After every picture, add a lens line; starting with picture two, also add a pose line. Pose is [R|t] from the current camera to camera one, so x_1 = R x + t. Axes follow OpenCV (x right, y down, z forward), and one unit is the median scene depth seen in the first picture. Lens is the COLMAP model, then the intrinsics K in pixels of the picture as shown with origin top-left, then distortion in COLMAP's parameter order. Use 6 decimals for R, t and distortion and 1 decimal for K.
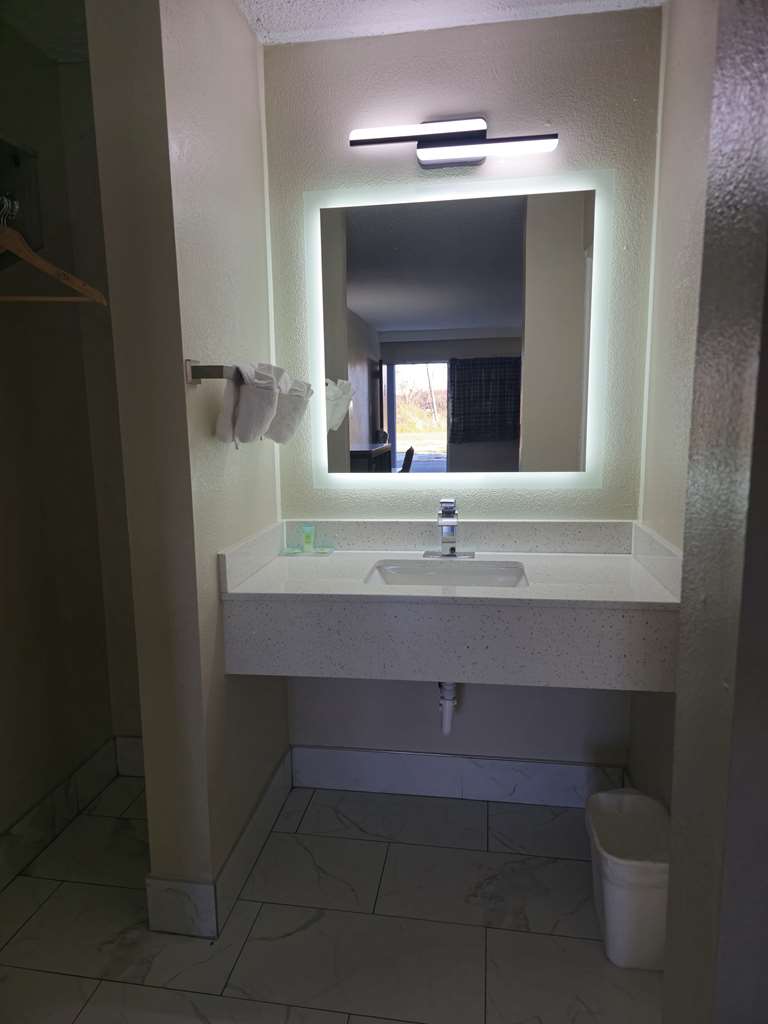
lens RADIAL K [[681.2, 0, 384.0], [0, 681.2, 512.0], [0, 0, 1]] dist [0.061089, -0.055816]
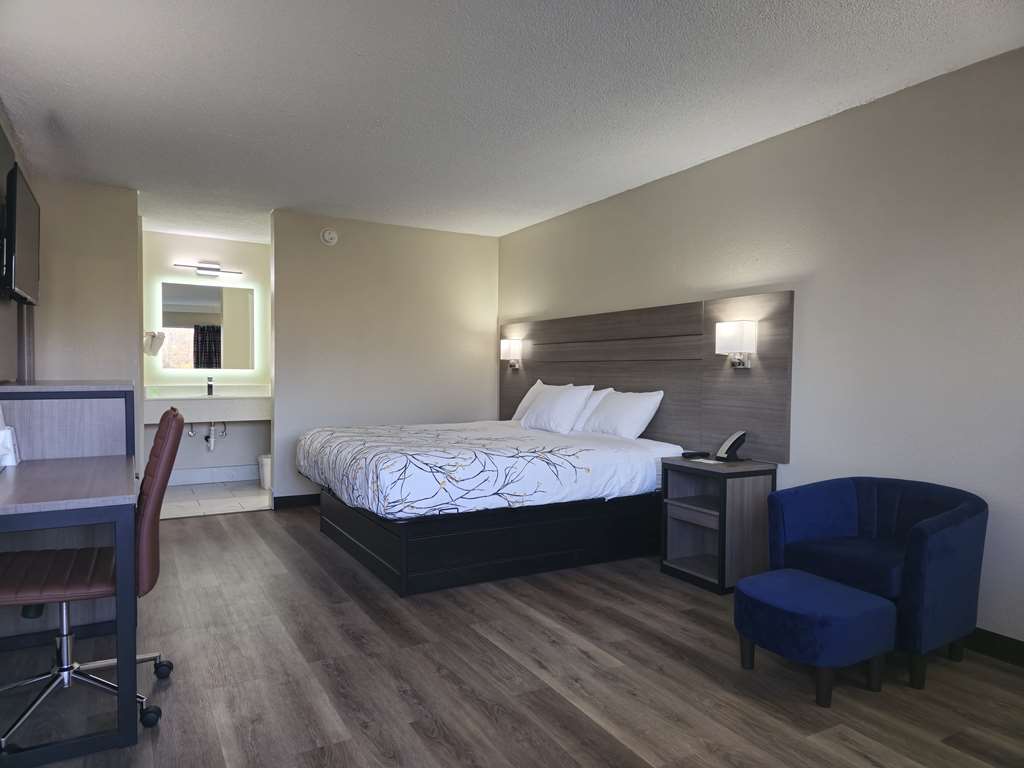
lens RADIAL K [[681.2, 0, 518.1], [0, 681.2, 387.7], [0, 0, 1]] dist [0.061089, -0.055816]
pose [[0.786351, 0.005167, 0.617758, -0.815529], [0.076185, 0.991521, -0.105270, 0.518381], [-0.613064, 0.129843, 0.779290, -2.557837]]
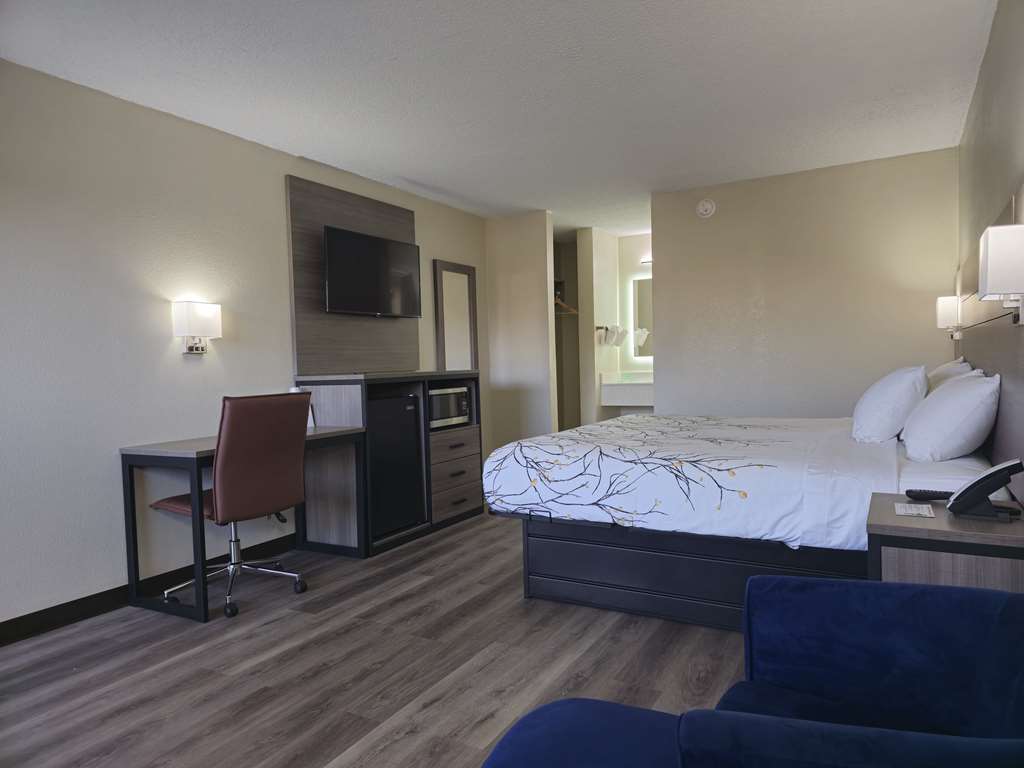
lens RADIAL K [[681.2, 0, 518.1], [0, 681.2, 387.7], [0, 0, 1]] dist [0.061089, -0.055816]
pose [[0.935823, 0.007538, -0.352389, 0.629258], [-0.046645, 0.993627, -0.102618, 0.512269], [0.349370, 0.112469, 0.930210, -2.530677]]
